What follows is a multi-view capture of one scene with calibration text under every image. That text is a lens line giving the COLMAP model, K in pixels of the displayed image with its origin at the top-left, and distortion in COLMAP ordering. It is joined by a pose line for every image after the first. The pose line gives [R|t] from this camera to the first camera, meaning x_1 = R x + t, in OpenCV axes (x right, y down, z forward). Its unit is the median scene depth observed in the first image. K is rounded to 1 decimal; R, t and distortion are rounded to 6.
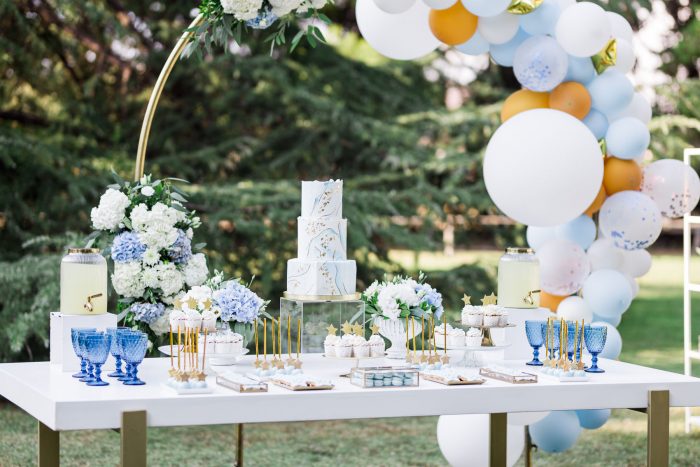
lens RADIAL K [[1600.9, 0, 350.0], [0, 1600.9, 233.5], [0, 0, 1]] dist [-0.082160, -0.113362]
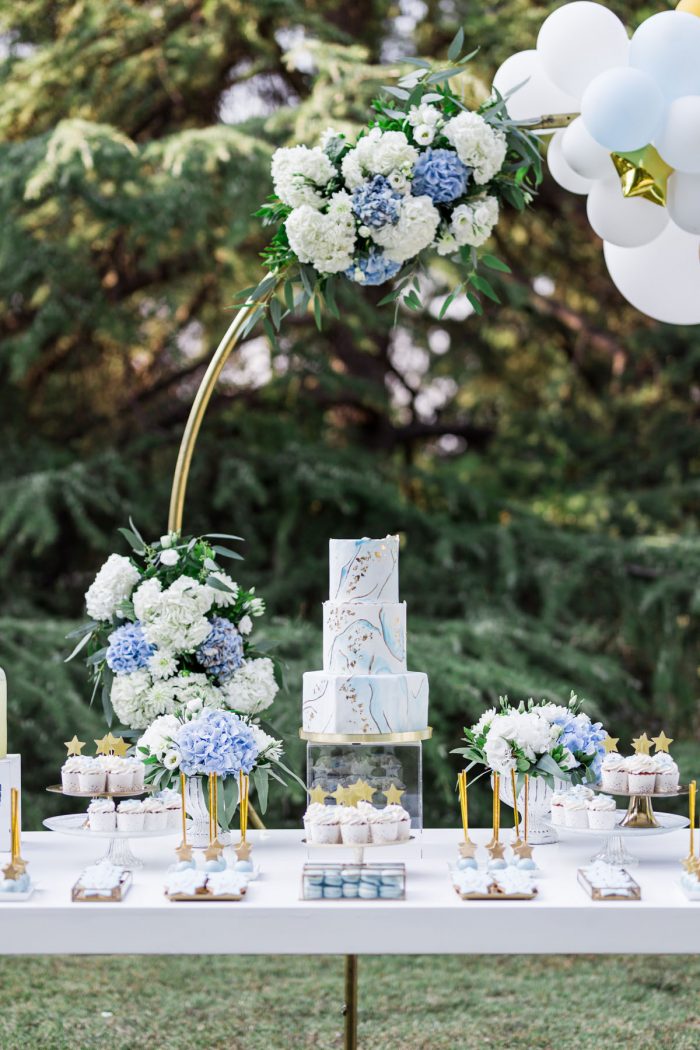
lens RADIAL K [[2401.4, 0, 350.0], [0, 2401.4, 525.0], [0, 0, 1]] dist [-0.082160, -0.113362]
pose [[0.927773, -0.018611, -0.372681, 0.288275], [0.006816, 0.999434, -0.032943, -0.008141], [0.373083, 0.028024, 0.927375, 0.168138]]
